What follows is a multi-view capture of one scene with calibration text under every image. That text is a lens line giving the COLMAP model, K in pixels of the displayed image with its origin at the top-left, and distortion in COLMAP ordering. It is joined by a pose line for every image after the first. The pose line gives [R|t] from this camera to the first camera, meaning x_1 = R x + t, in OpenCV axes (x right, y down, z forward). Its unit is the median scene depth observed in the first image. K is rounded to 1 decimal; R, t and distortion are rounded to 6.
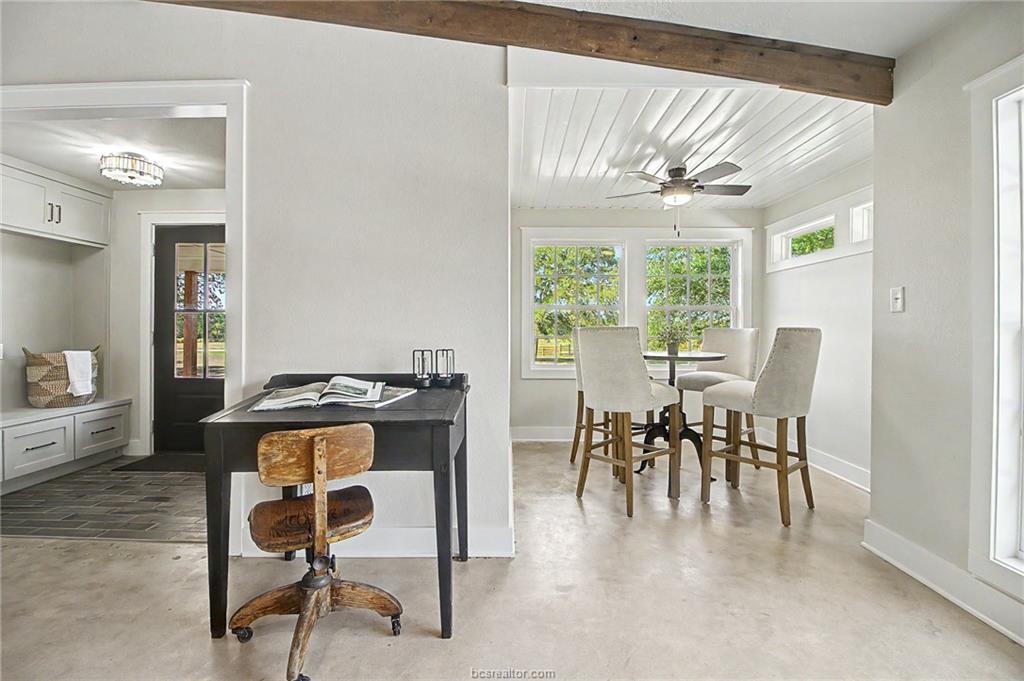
lens RADIAL K [[473.1, 0, 508.1], [0, 473.1, 323.7], [0, 0, 1]] dist [0.001272, -0.000165]
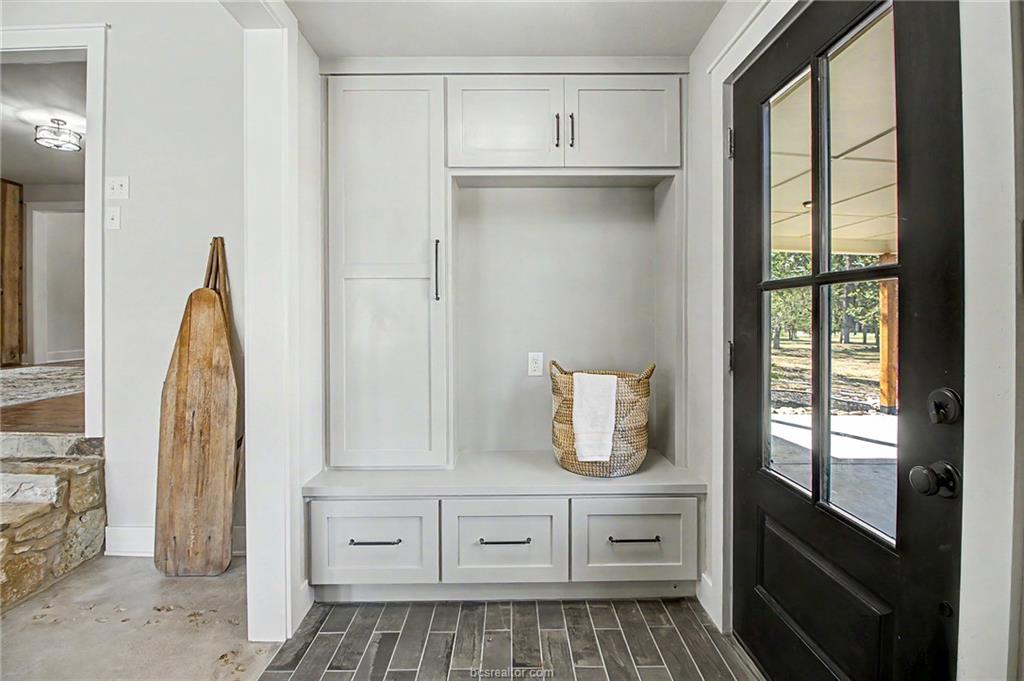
lens RADIAL K [[473.1, 0, 508.1], [0, 473.1, 323.7], [0, 0, 1]] dist [0.001272, -0.000165]
pose [[0.016646, -0.002434, -0.999858, -0.388059], [0.007329, 0.999970, -0.002312, 0.000941], [0.999835, -0.007289, 0.016664, 0.915700]]
